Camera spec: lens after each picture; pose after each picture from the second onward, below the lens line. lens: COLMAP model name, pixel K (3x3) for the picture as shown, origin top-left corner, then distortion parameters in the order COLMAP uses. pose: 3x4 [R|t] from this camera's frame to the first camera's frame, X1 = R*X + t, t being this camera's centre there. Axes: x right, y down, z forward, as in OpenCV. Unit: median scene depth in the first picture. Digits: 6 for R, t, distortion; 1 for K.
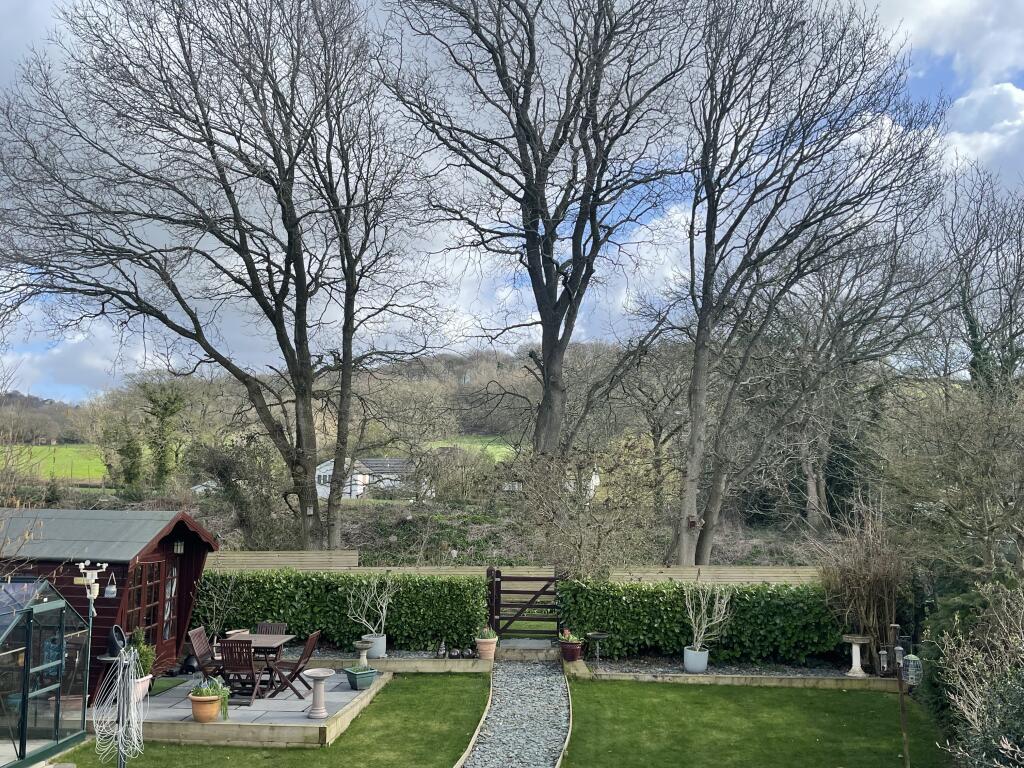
lens RADIAL K [[934.7, 0, 512.0], [0, 934.7, 384.0], [0, 0, 1]] dist [-0.000596, -0.003987]
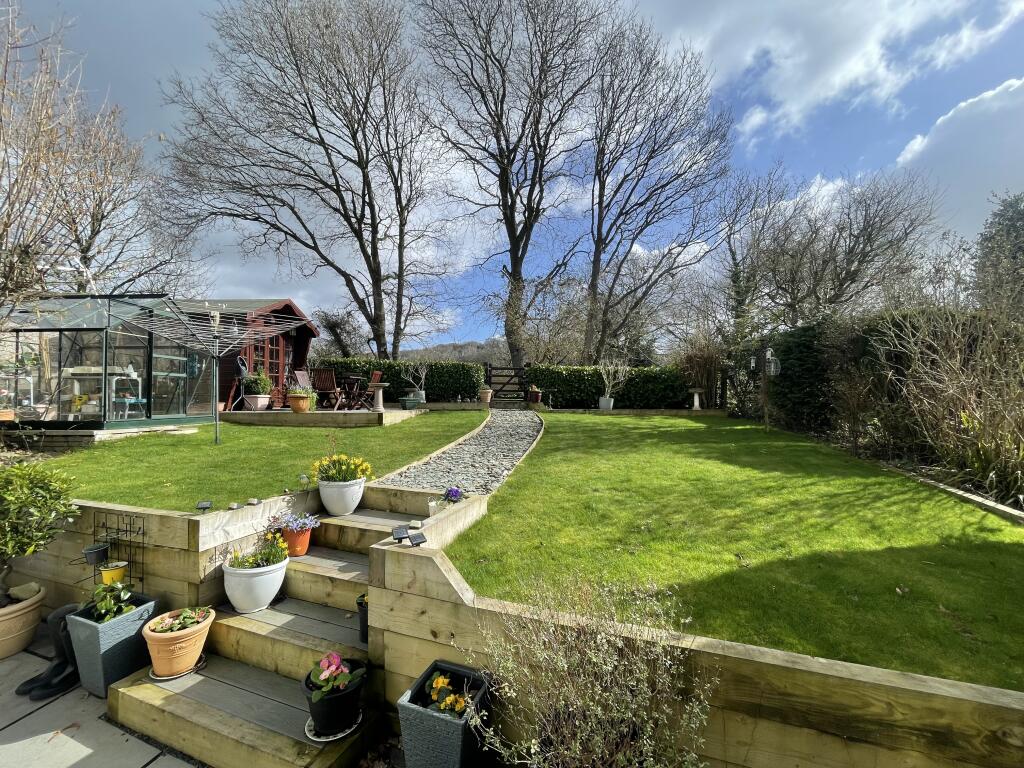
lens RADIAL K [[415.6, 0, 512.0], [0, 415.6, 384.0], [0, 0, 1]] dist [0.000036, 0.000063]
pose [[0.997724, -0.010217, 0.066646, -0.021183], [0.005716, 0.997711, 0.067381, 0.152116], [-0.067182, -0.066847, 0.995499, 0.183368]]
